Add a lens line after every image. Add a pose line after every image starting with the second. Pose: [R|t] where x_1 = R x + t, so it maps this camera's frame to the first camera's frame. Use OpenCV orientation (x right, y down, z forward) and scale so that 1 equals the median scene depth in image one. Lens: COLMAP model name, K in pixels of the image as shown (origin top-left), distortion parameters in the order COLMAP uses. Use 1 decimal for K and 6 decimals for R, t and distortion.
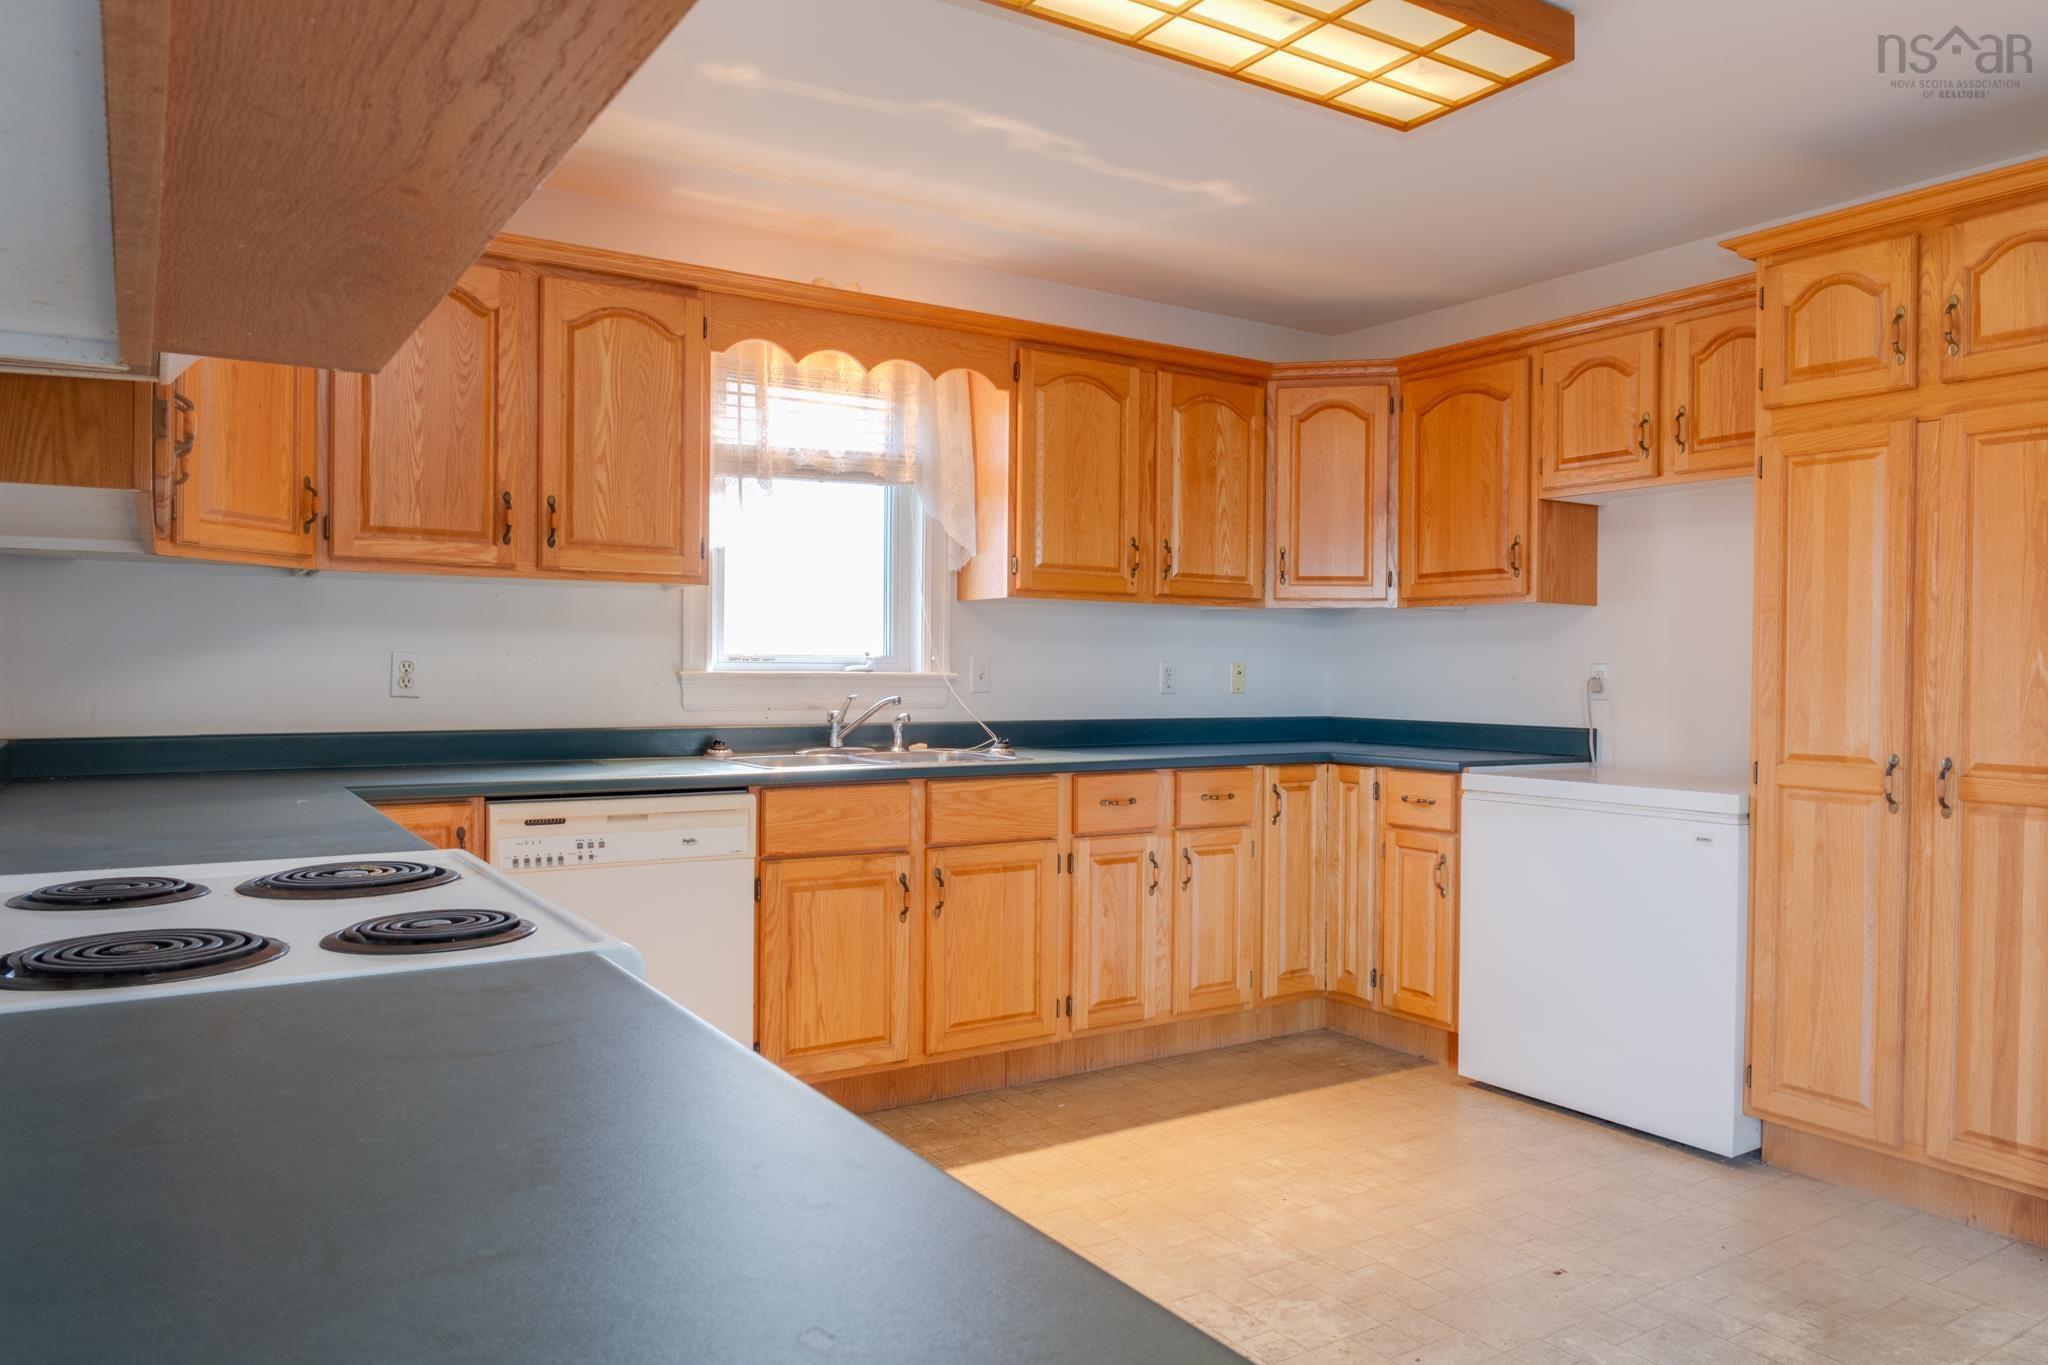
lens RADIAL K [[1390.2, 0, 1024.0], [0, 1390.2, 682.5], [0, 0, 1]] dist [-0.047826, 0.055629]
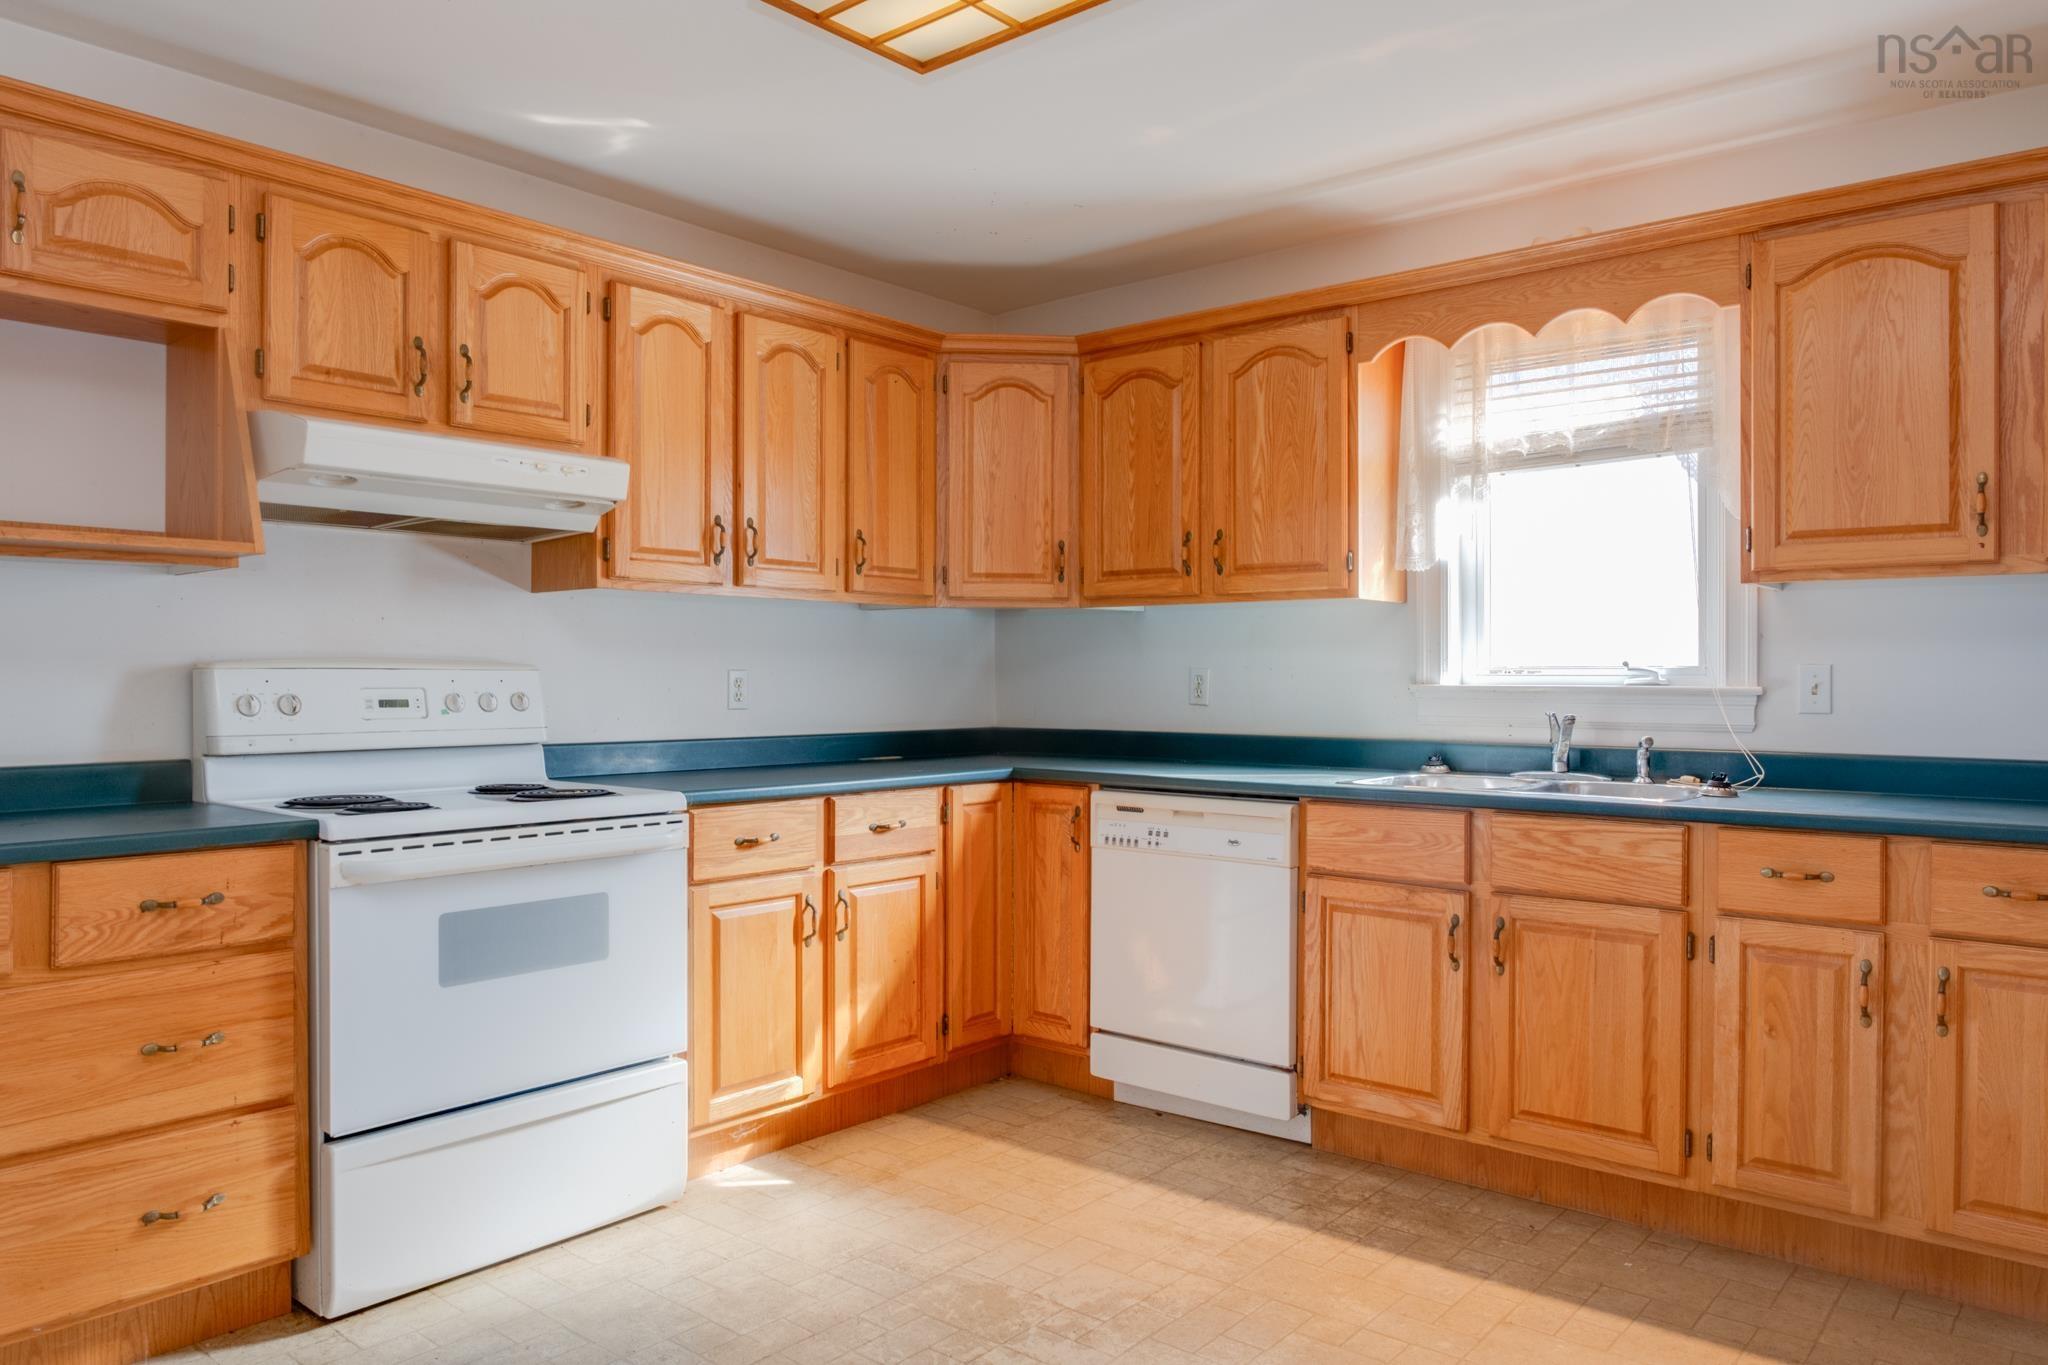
lens RADIAL K [[1374.1, 0, 1017.5], [0, 1374.1, 679.4], [0, 0, 1]] dist [-0.029182, 0.000613]
pose [[0.293564, -0.006921, -0.955914, 0.611192], [-0.012226, 0.999865, -0.010994, 0.002471], [0.955861, 0.014914, 0.293439, 0.450462]]
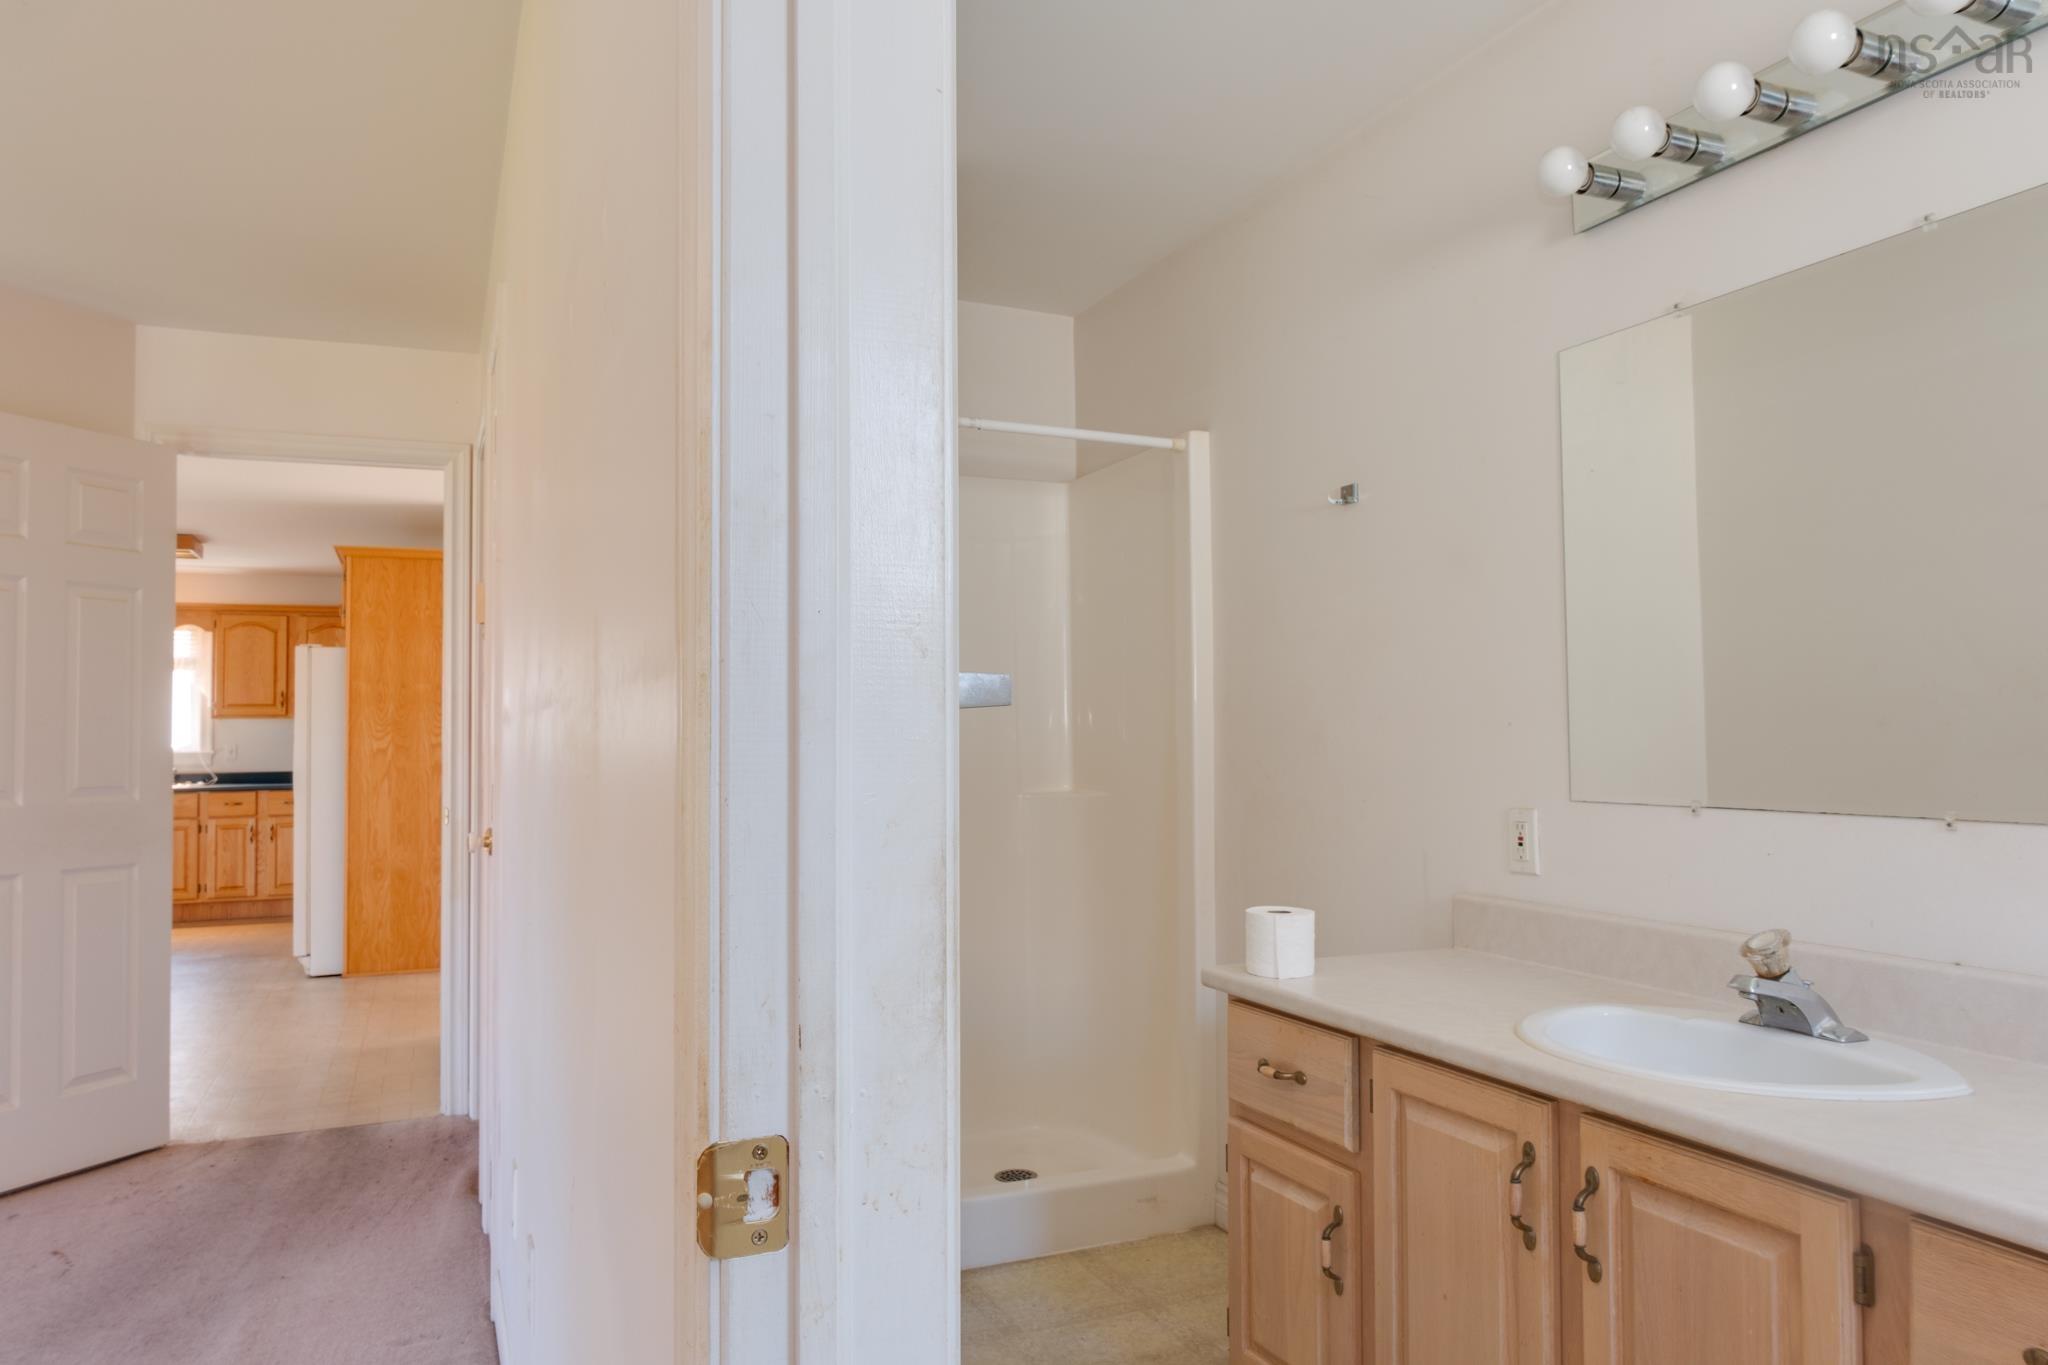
lens RADIAL K [[1390.2, 0, 1024.0], [0, 1390.2, 682.5], [0, 0, 1]] dist [-0.047826, 0.055629]
pose [[0.985543, -0.030615, -0.166635, 1.883982], [0.021439, 0.998167, -0.056591, 0.041804], [0.168062, 0.052201, 0.984393, -1.169235]]
